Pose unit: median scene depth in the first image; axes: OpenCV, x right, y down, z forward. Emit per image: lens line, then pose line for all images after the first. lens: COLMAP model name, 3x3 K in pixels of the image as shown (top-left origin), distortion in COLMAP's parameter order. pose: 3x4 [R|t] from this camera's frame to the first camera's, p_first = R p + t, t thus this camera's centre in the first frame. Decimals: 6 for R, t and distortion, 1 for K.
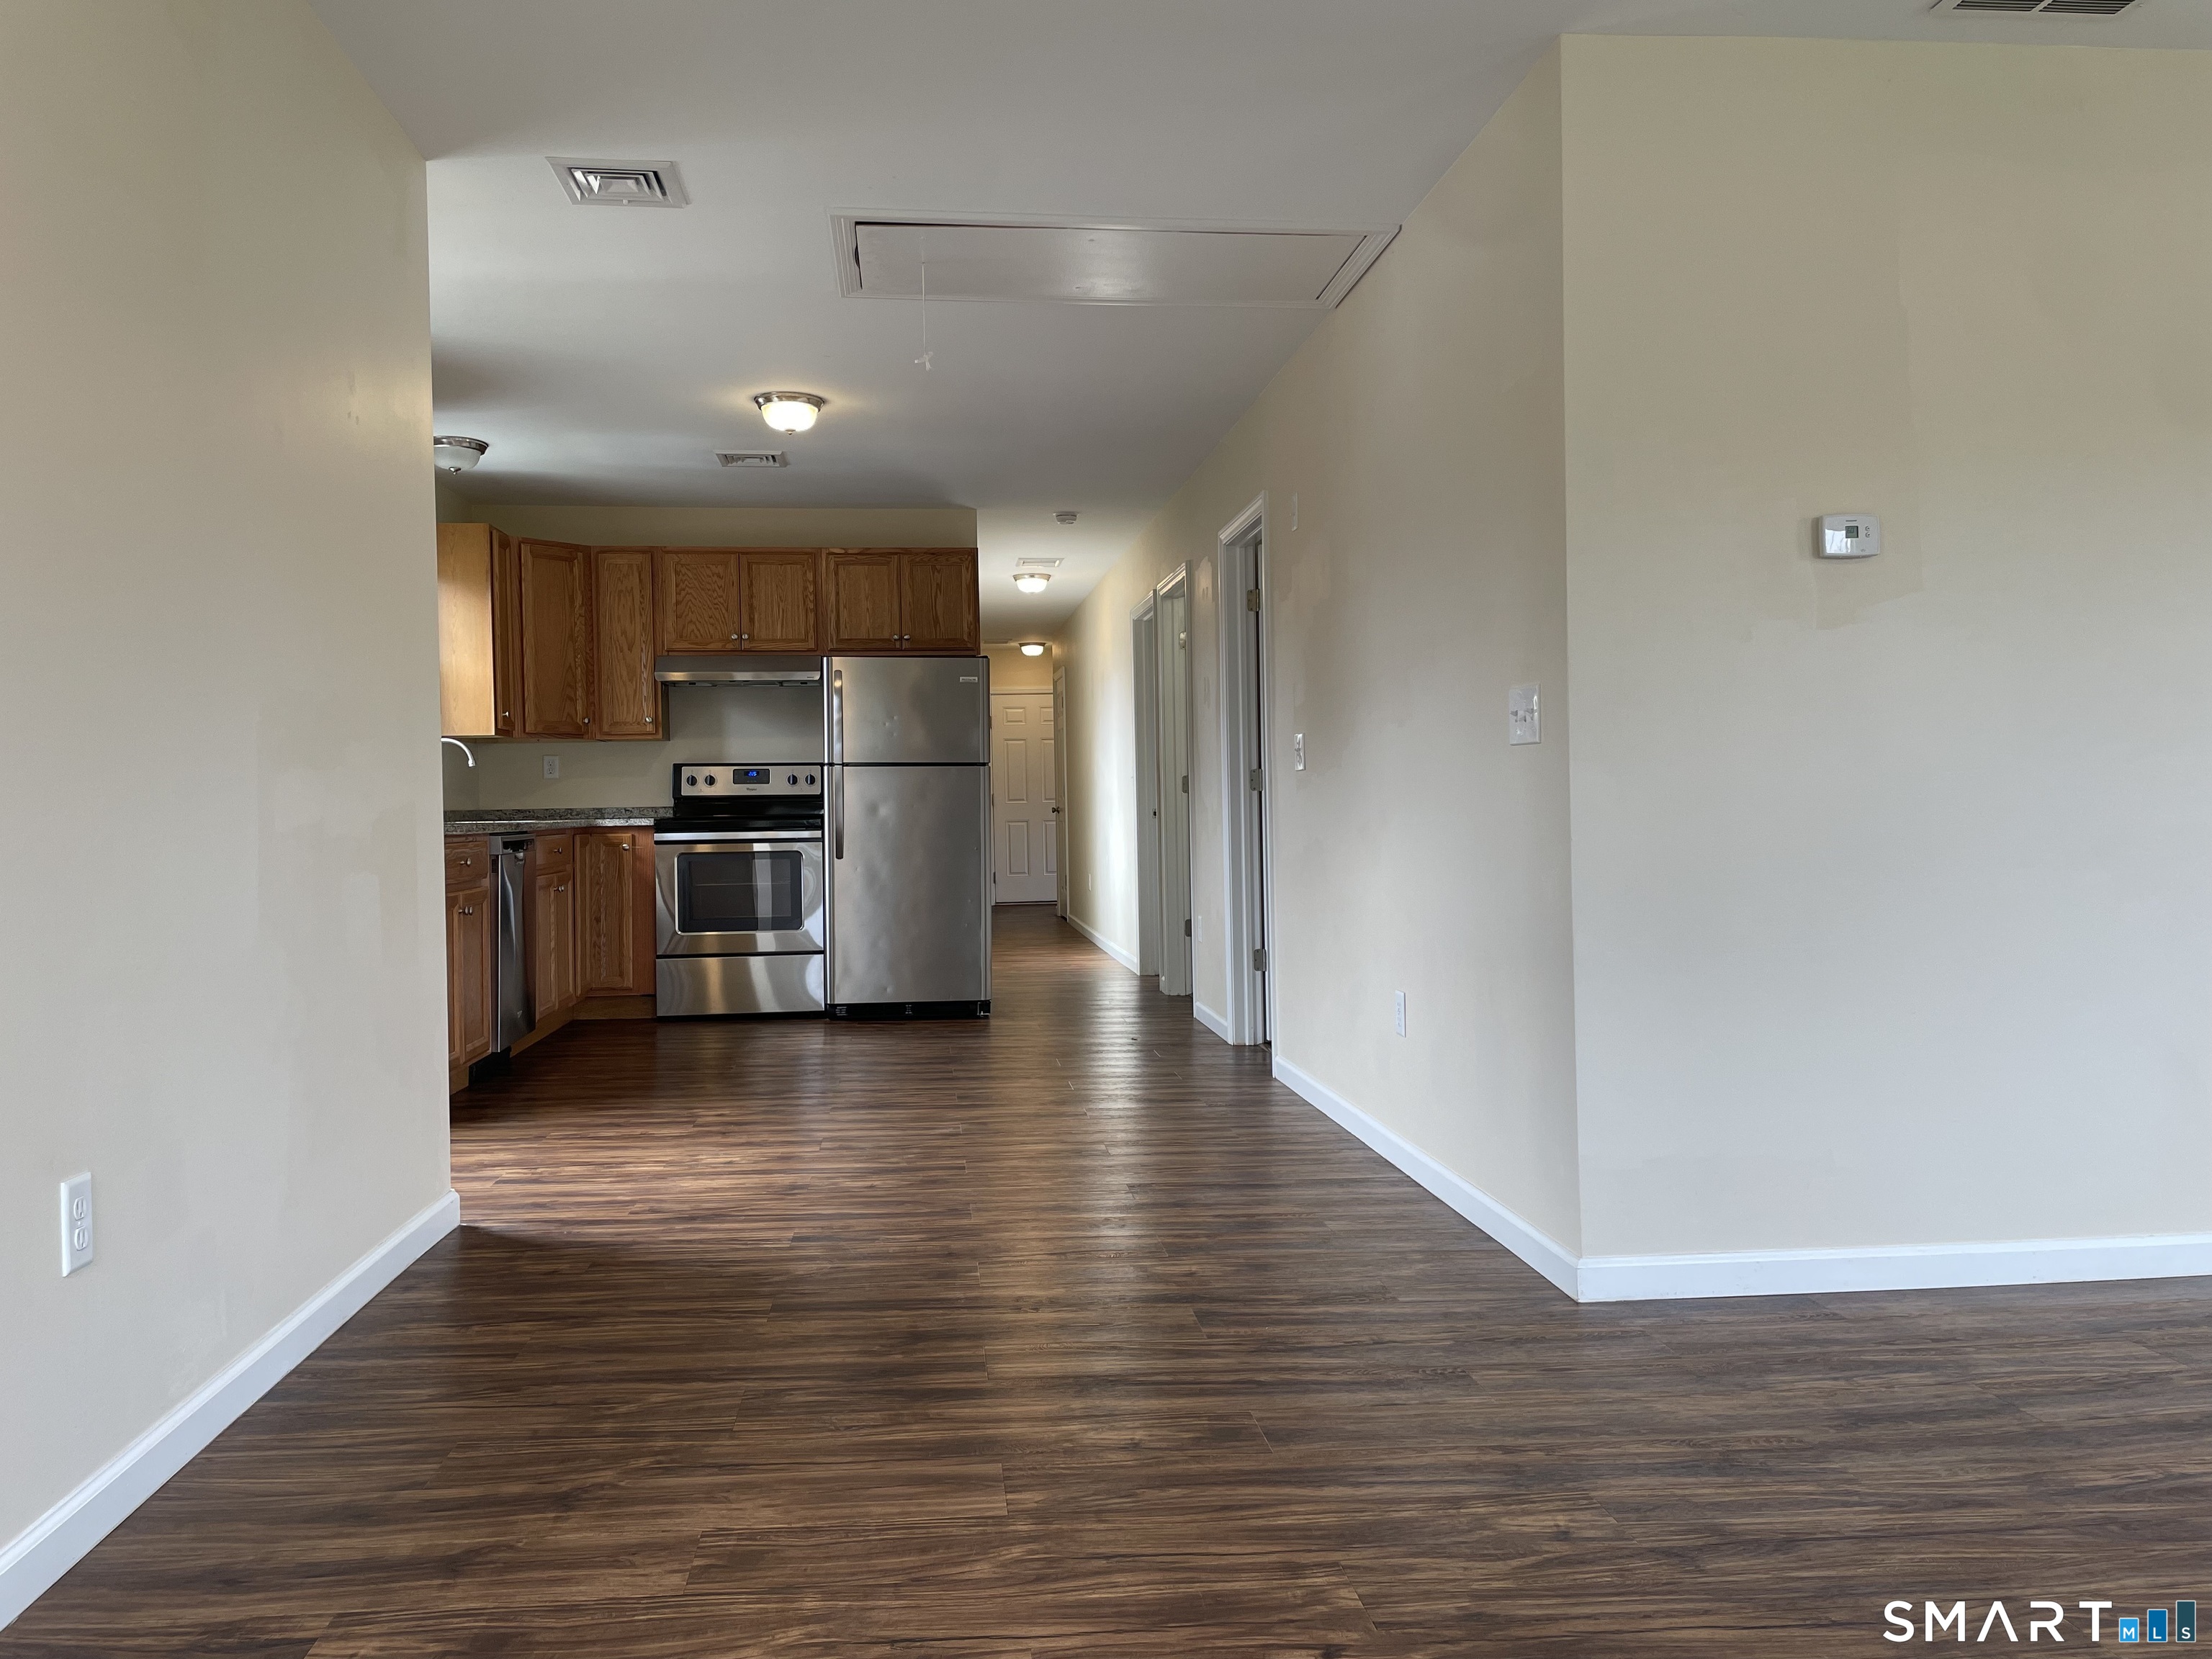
lens RADIAL K [[1690.9, 0, 1099.5], [0, 1690.9, 829.4], [0, 0, 1]] dist [0.133274, -0.228390]
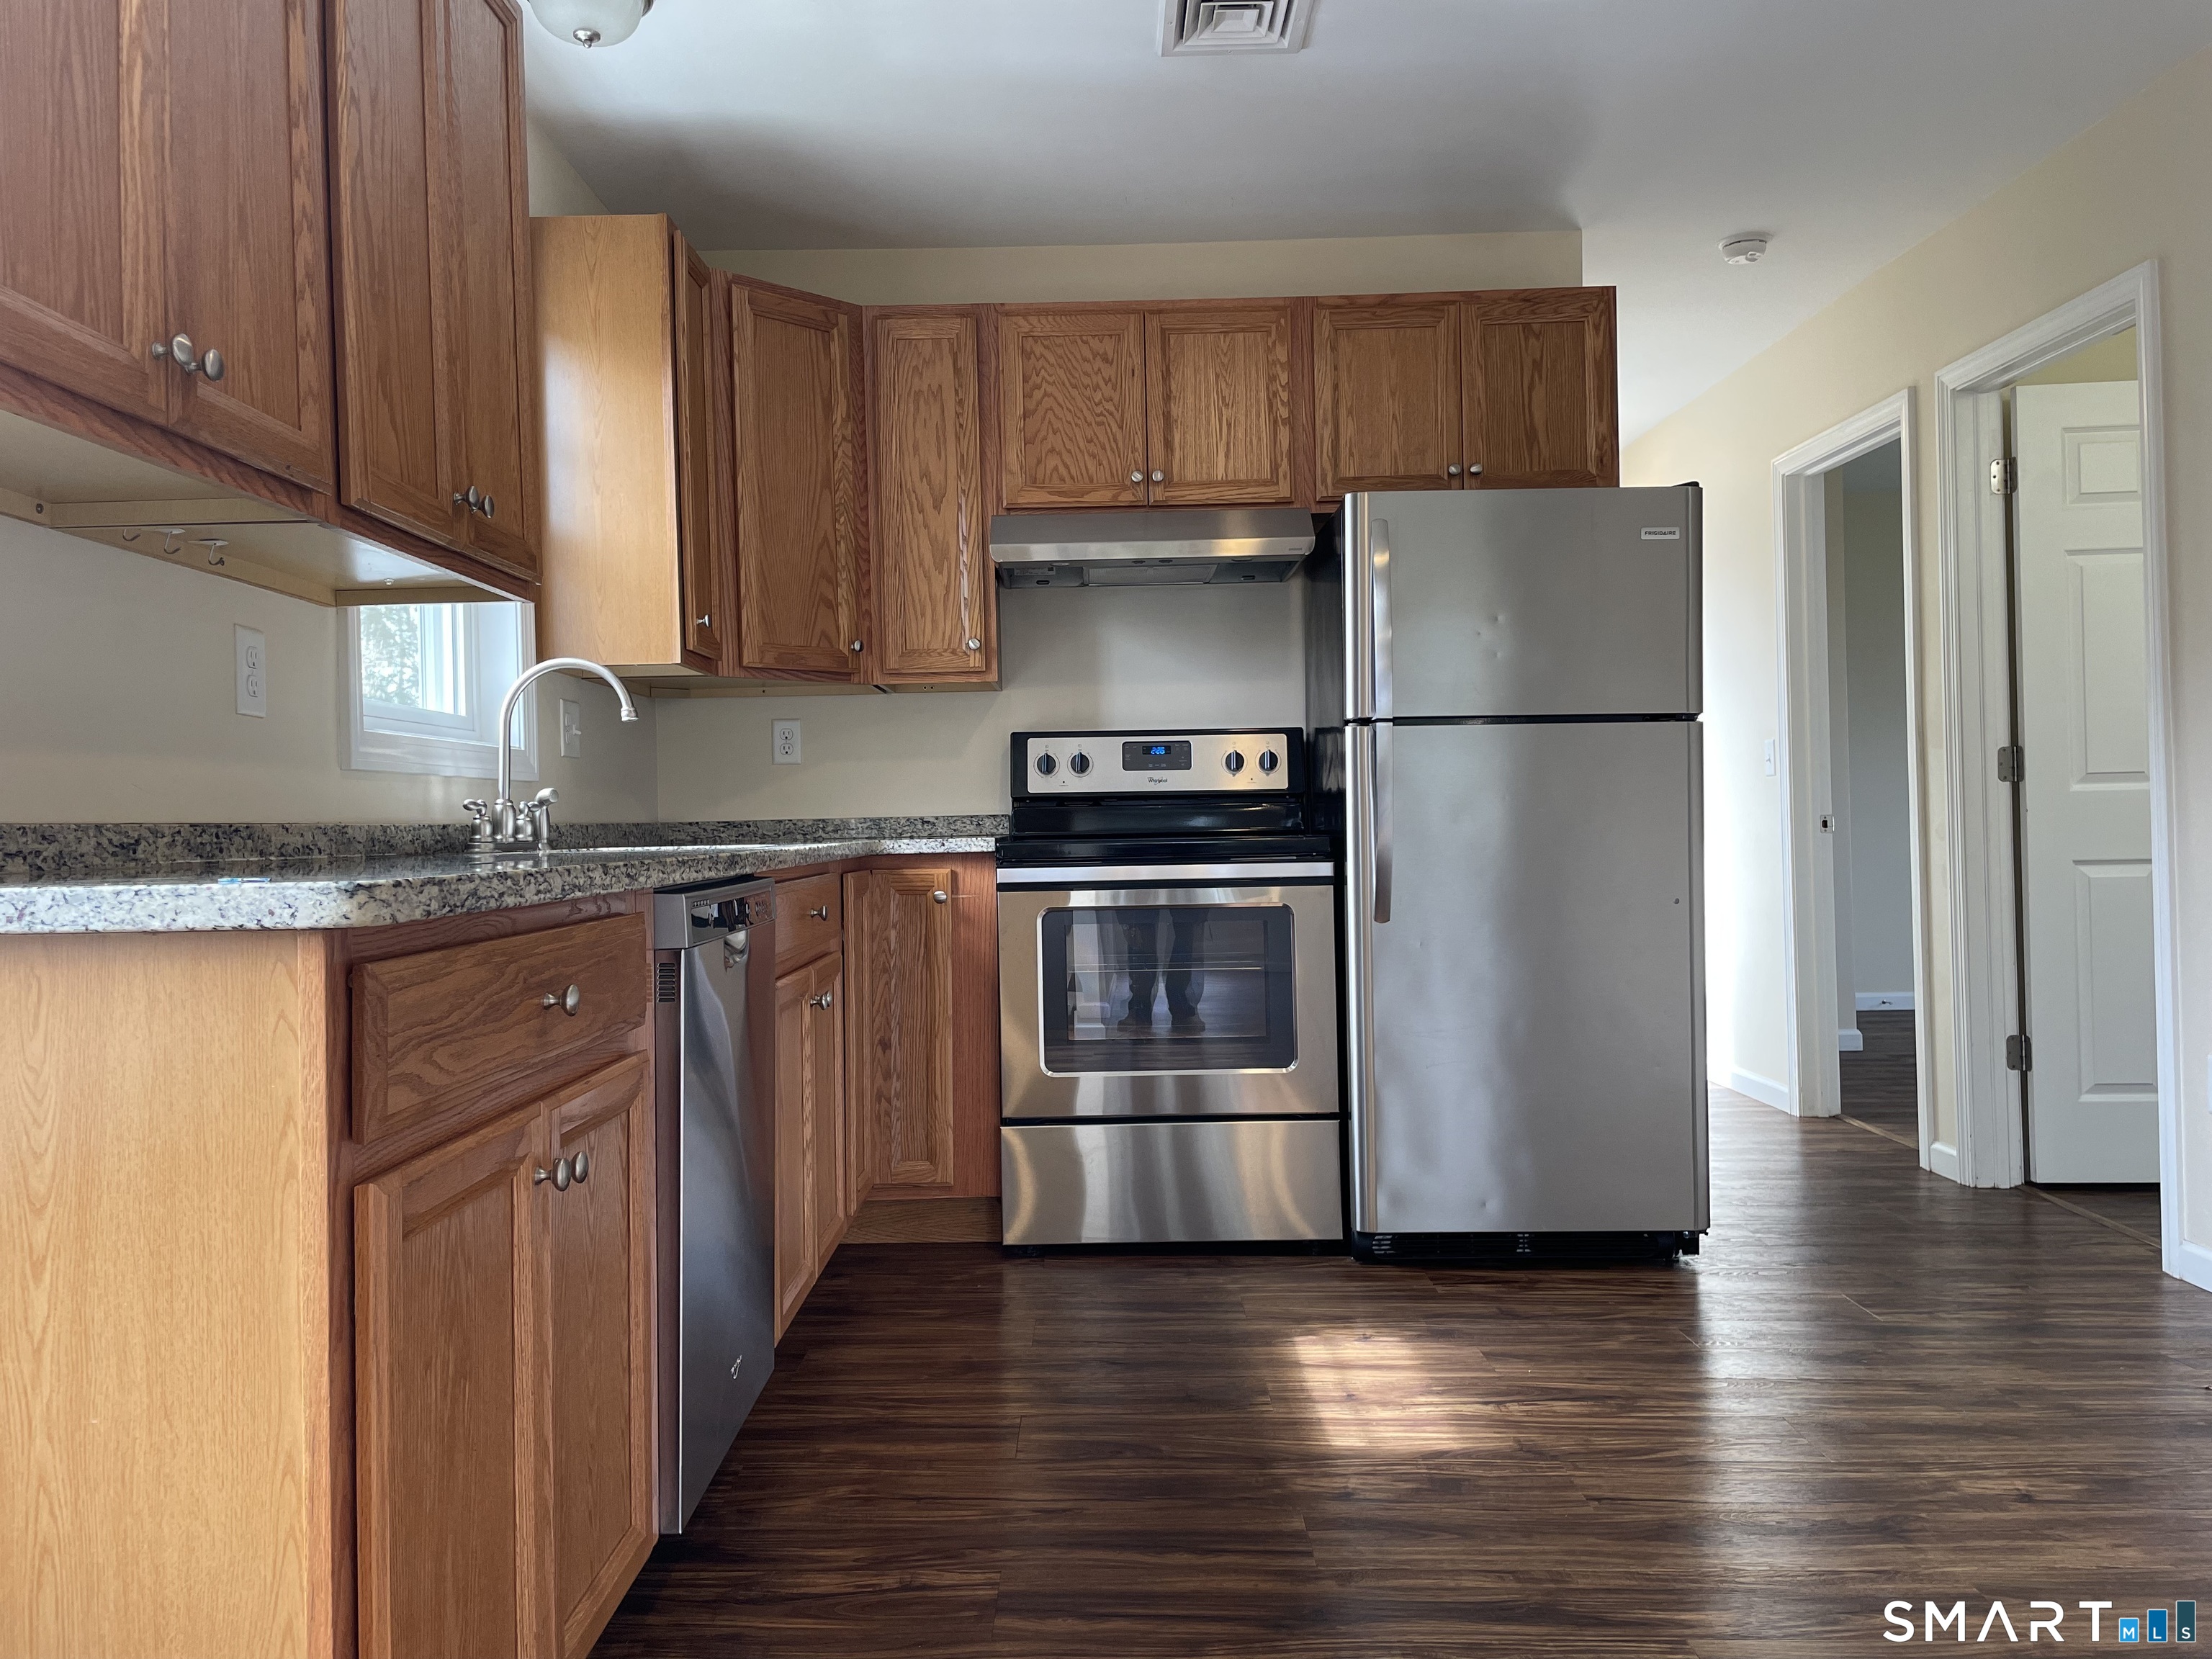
lens RADIAL K [[1690.9, 0, 1099.5], [0, 1690.9, 829.4], [0, 0, 1]] dist [0.133274, -0.228390]
pose [[0.994104, -0.006090, -0.108263, -0.172278], [0.005109, 0.999943, -0.009337, -0.003935], [0.108313, 0.008729, 0.994078, 0.500752]]
